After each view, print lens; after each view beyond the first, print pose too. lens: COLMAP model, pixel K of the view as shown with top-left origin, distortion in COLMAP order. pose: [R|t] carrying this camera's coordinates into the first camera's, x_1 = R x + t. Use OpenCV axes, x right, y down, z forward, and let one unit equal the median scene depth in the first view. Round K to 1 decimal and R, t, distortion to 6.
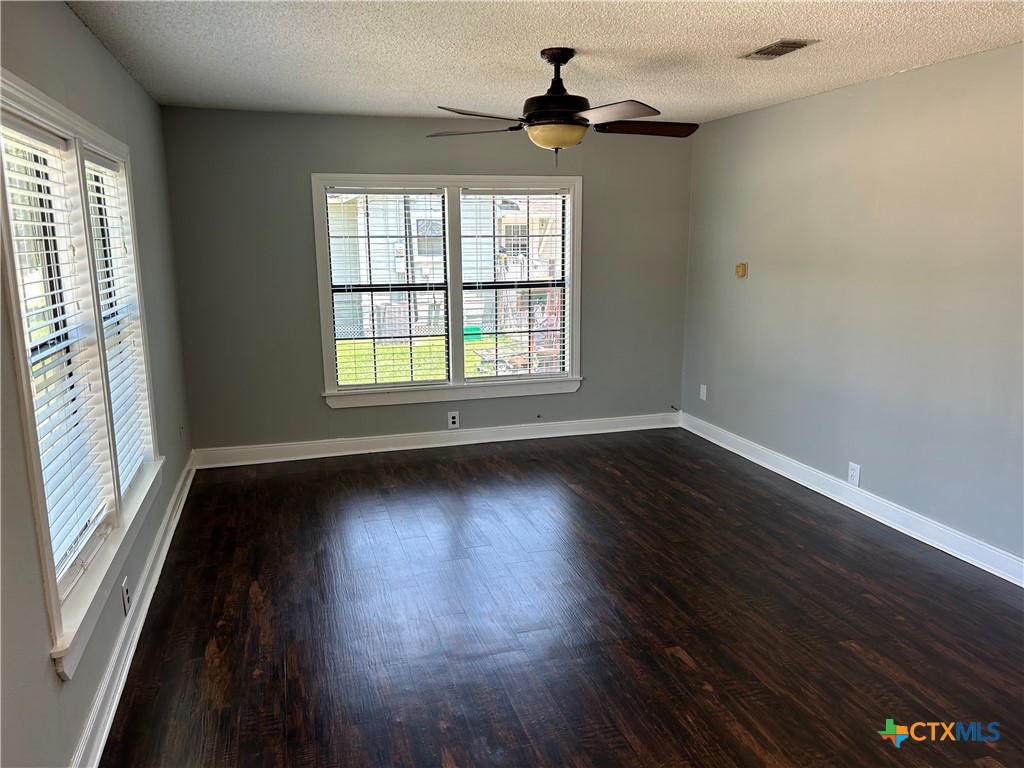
lens RADIAL K [[771.3, 0, 512.0], [0, 771.3, 384.0], [0, 0, 1]] dist [-0.000596, -0.000106]
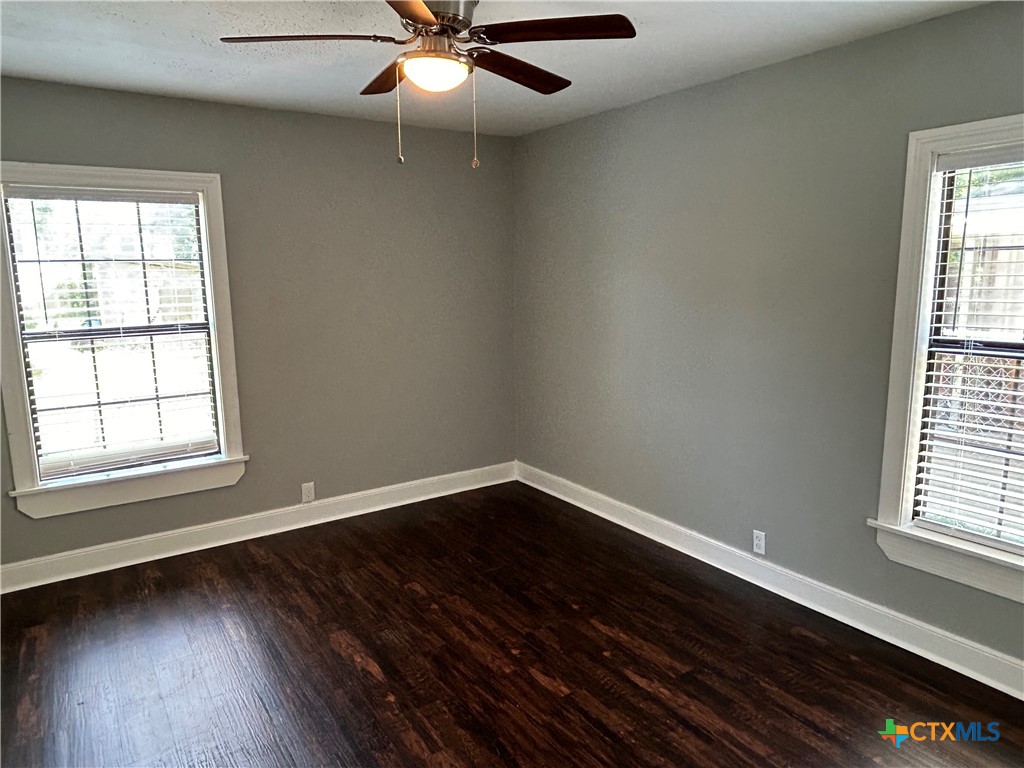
lens RADIAL K [[702.8, 0, 512.0], [0, 702.8, 384.0], [0, 0, 1]] dist [0.042029, 0.001155]
pose [[0.955127, -0.056407, 0.290775, -0.007869], [0.064592, 0.997738, -0.018618, -0.039918], [-0.289067, 0.036564, 0.956610, 0.268122]]
